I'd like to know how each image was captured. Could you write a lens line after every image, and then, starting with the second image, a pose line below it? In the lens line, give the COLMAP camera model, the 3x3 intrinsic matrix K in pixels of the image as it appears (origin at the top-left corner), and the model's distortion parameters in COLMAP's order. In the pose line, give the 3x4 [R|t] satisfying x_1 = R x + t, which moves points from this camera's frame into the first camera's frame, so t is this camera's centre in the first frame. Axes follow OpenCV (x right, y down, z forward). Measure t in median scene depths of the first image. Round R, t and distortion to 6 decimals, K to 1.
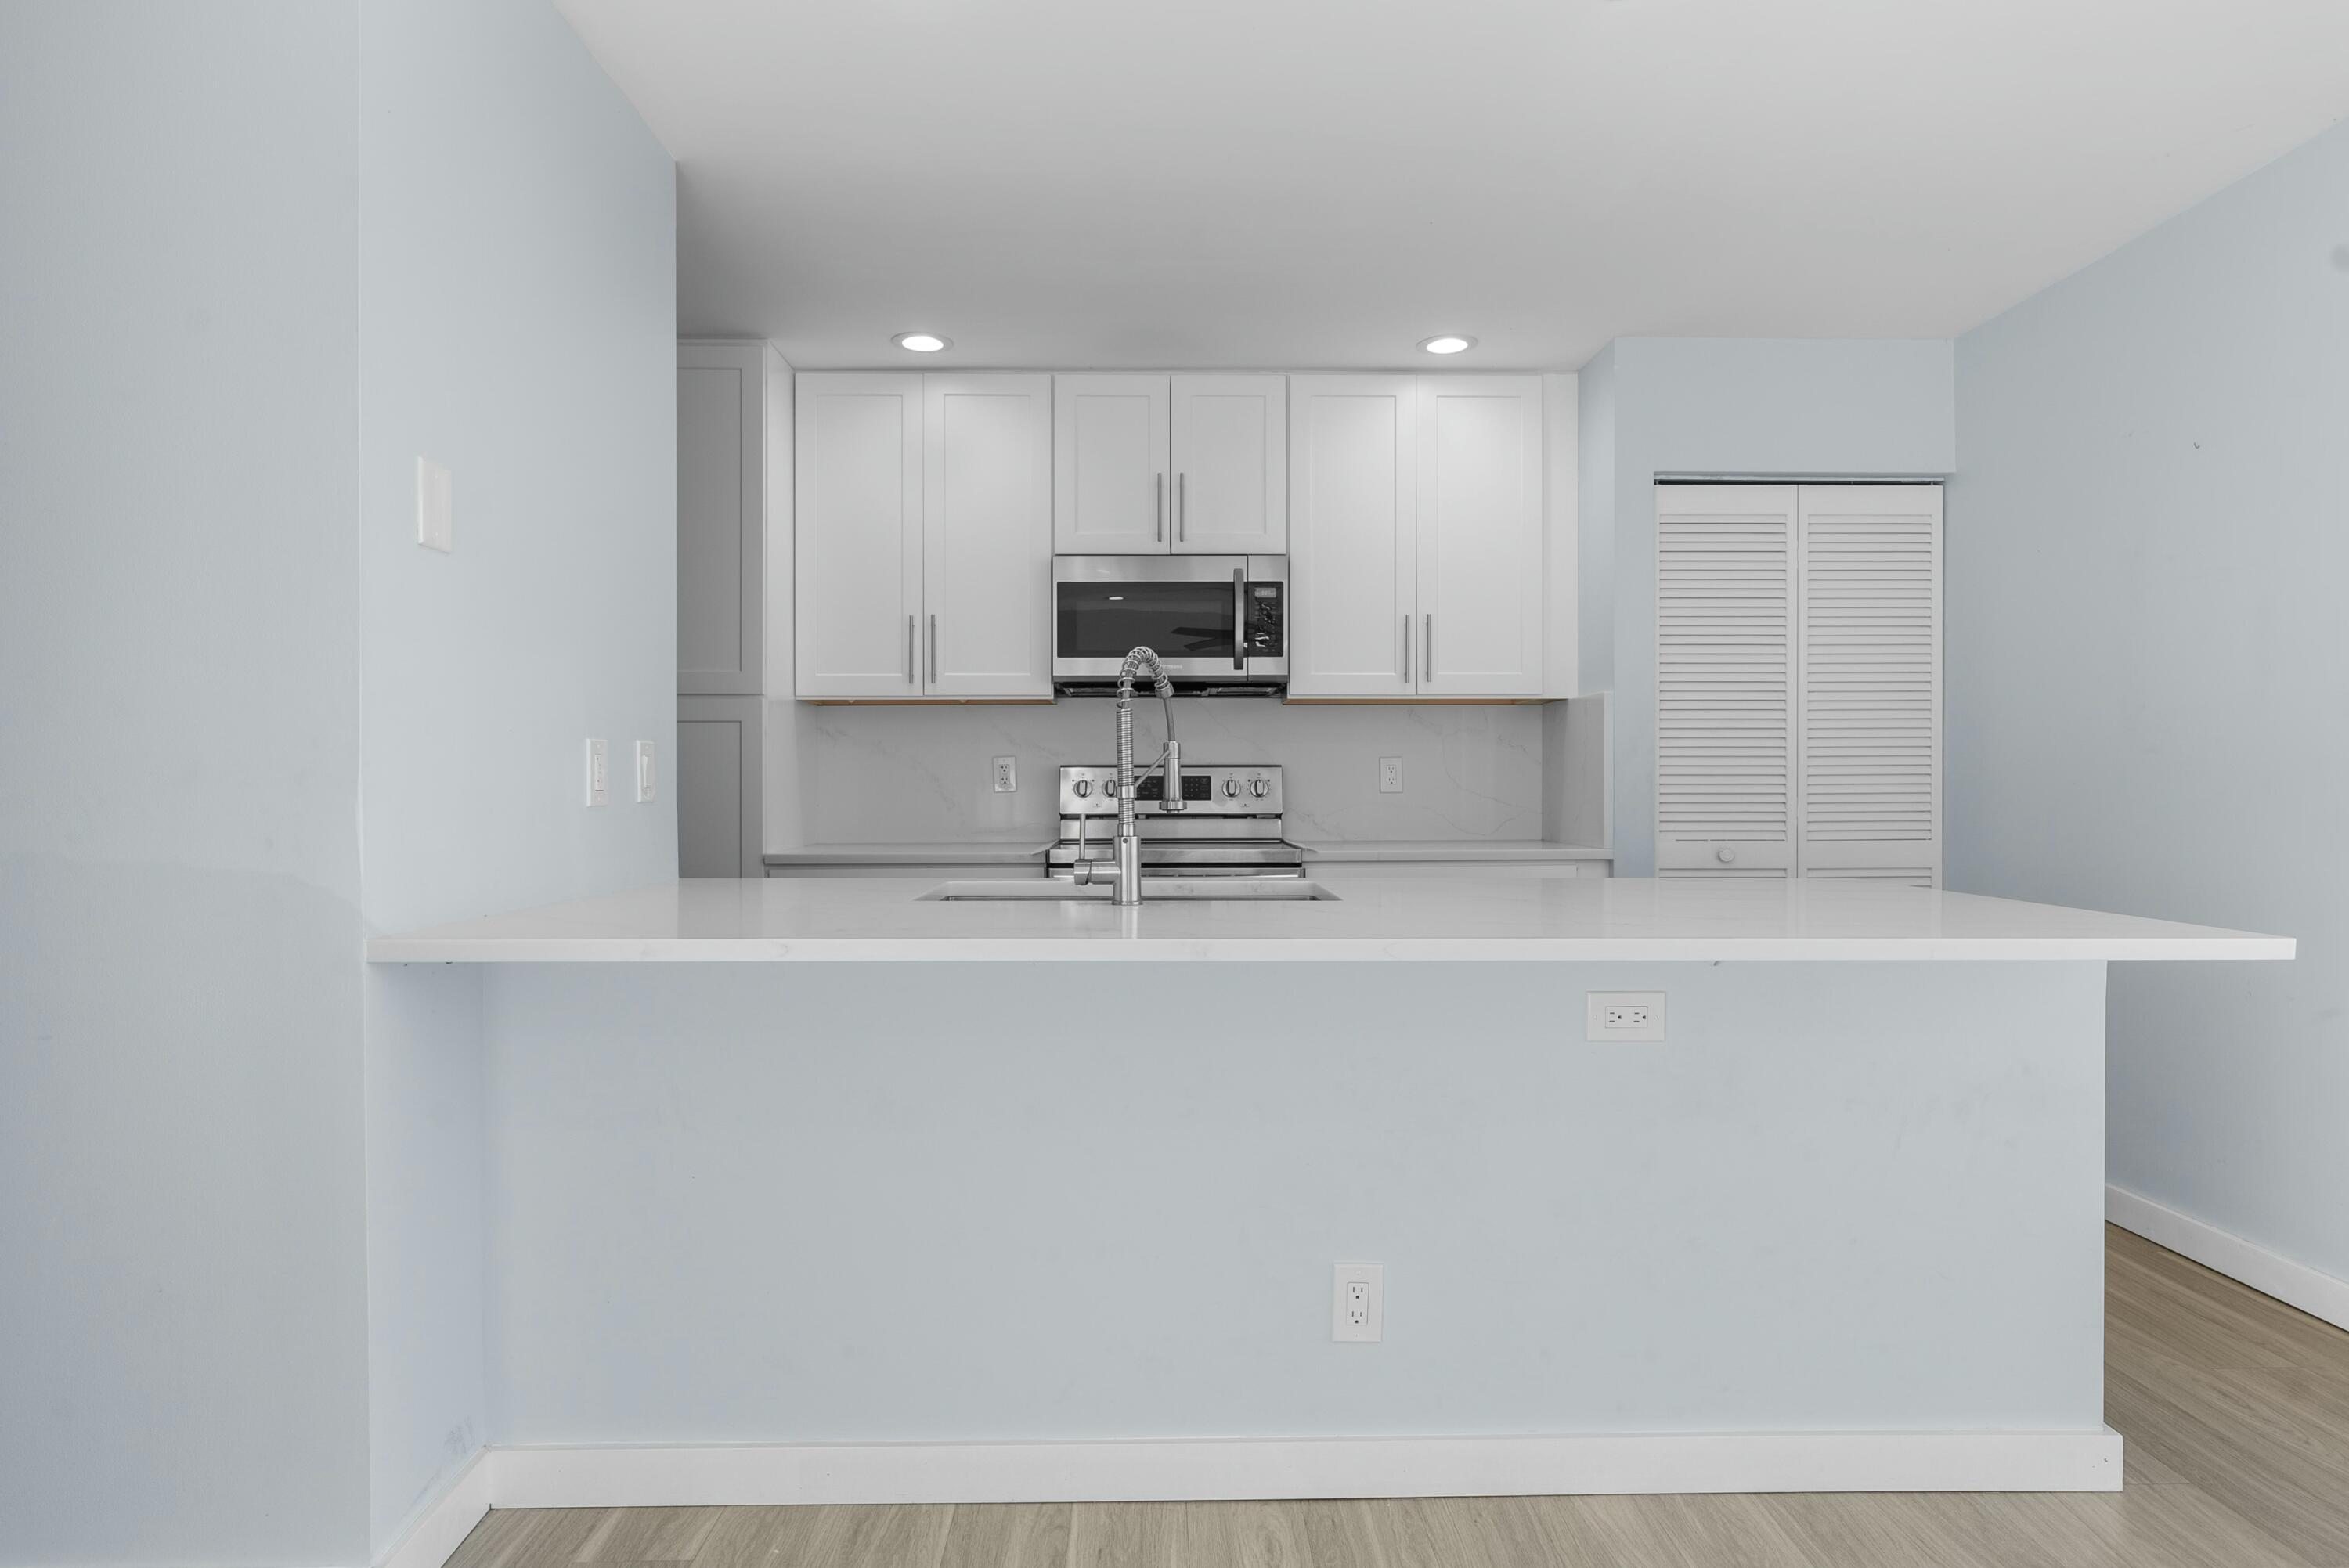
lens RADIAL K [[1282.4, 0, 1171.2], [0, 1282.4, 786.3], [0, 0, 1]] dist [0.001363, 0.002097]
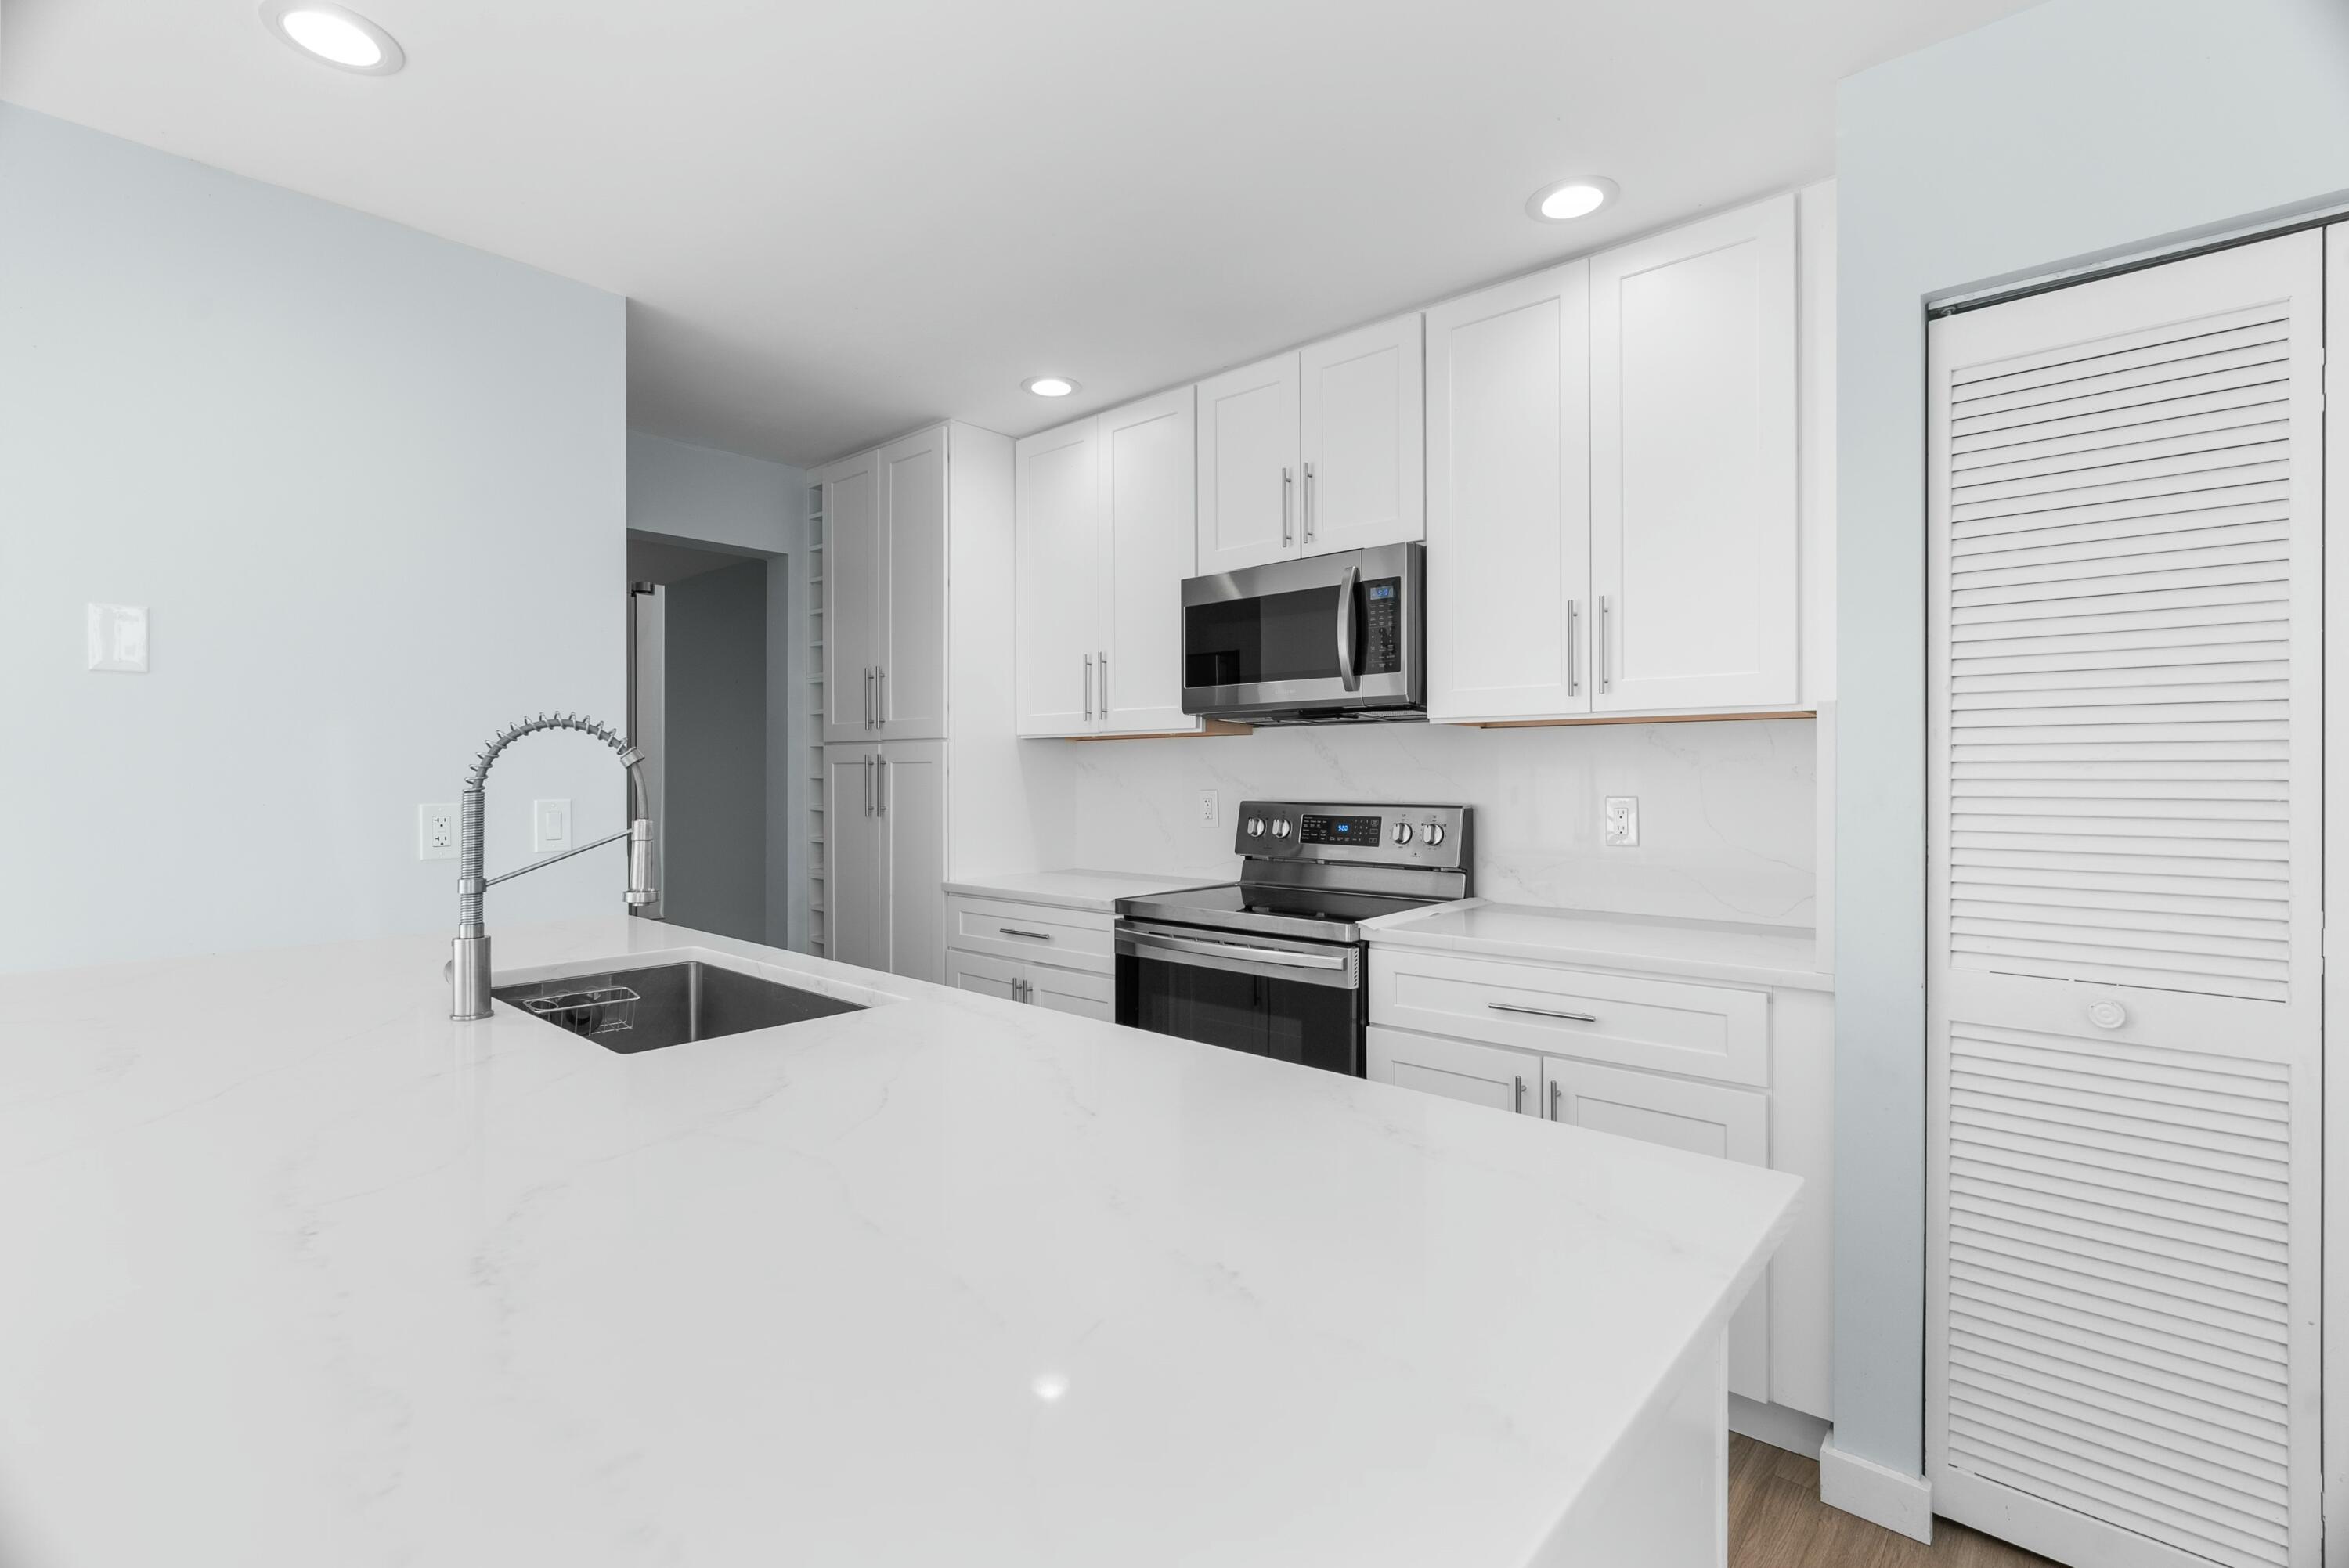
lens RADIAL K [[1063.6, 0, 1174.6], [0, 1063.6, 776.4], [0, 0, 1]] dist [-0.001075, -0.000046]
pose [[0.736661, 0.002430, -0.676258, 0.420775], [-0.002026, 0.999997, 0.001386, -0.037153], [0.676259, 0.000349, 0.736664, 0.421321]]
